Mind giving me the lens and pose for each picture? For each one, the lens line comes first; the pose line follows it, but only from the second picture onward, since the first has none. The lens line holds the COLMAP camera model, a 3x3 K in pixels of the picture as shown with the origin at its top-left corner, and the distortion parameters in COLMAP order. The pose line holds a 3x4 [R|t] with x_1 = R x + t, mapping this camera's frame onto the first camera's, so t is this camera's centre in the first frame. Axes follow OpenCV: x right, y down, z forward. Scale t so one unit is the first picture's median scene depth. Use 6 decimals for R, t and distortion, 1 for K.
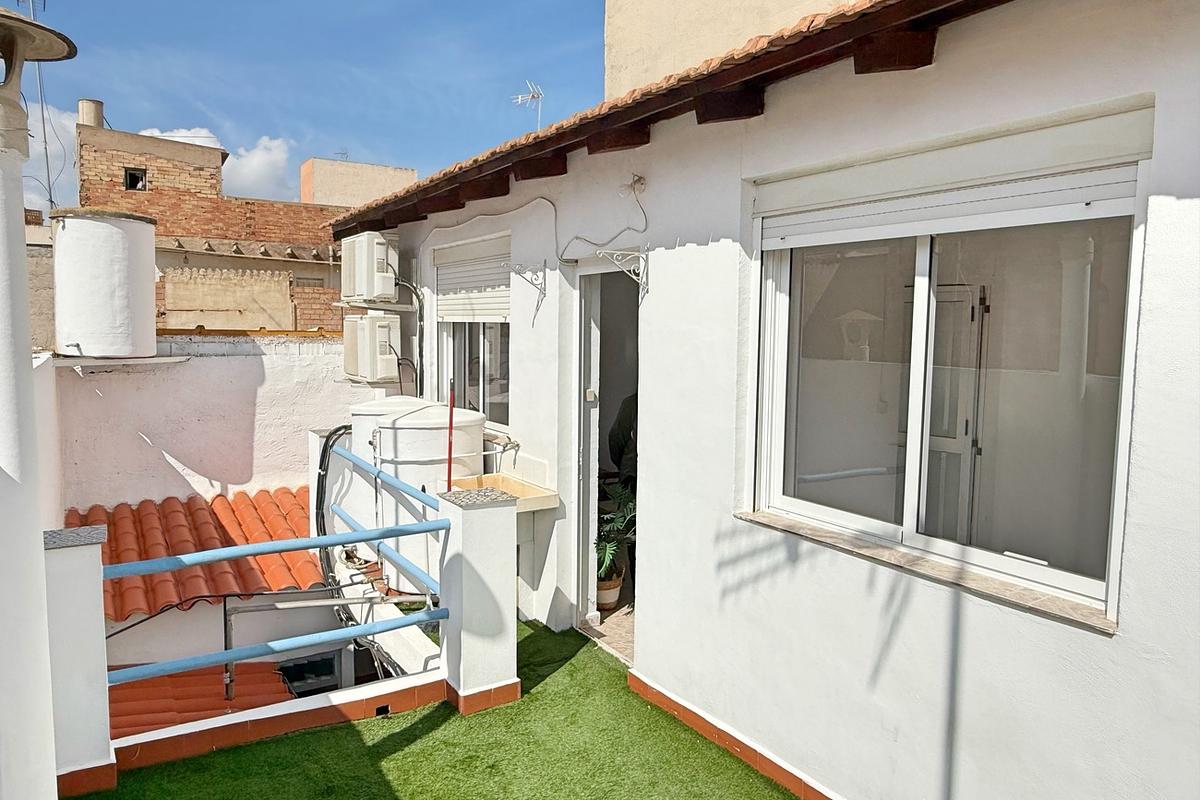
lens RADIAL K [[811.7, 0, 598.7], [0, 811.7, 395.4], [0, 0, 1]] dist [0.013166, 0.000694]
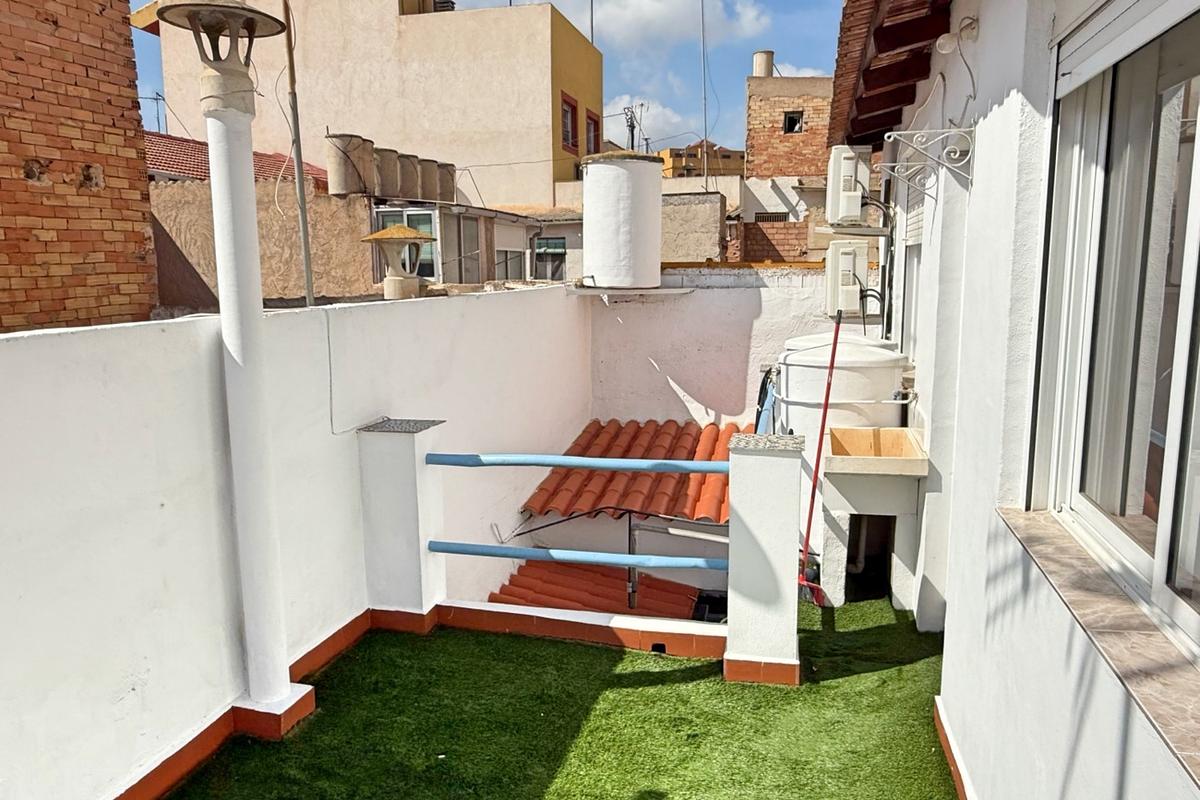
lens RADIAL K [[867.7, 0, 598.7], [0, 867.7, 403.5], [0, 0, 1]] dist [0.002610, 0.000934]
pose [[0.704294, 0.094530, -0.703587, 0.235013], [-0.043810, 0.994993, 0.089828, 0.005167], [0.708556, -0.032441, 0.704909, 0.142603]]
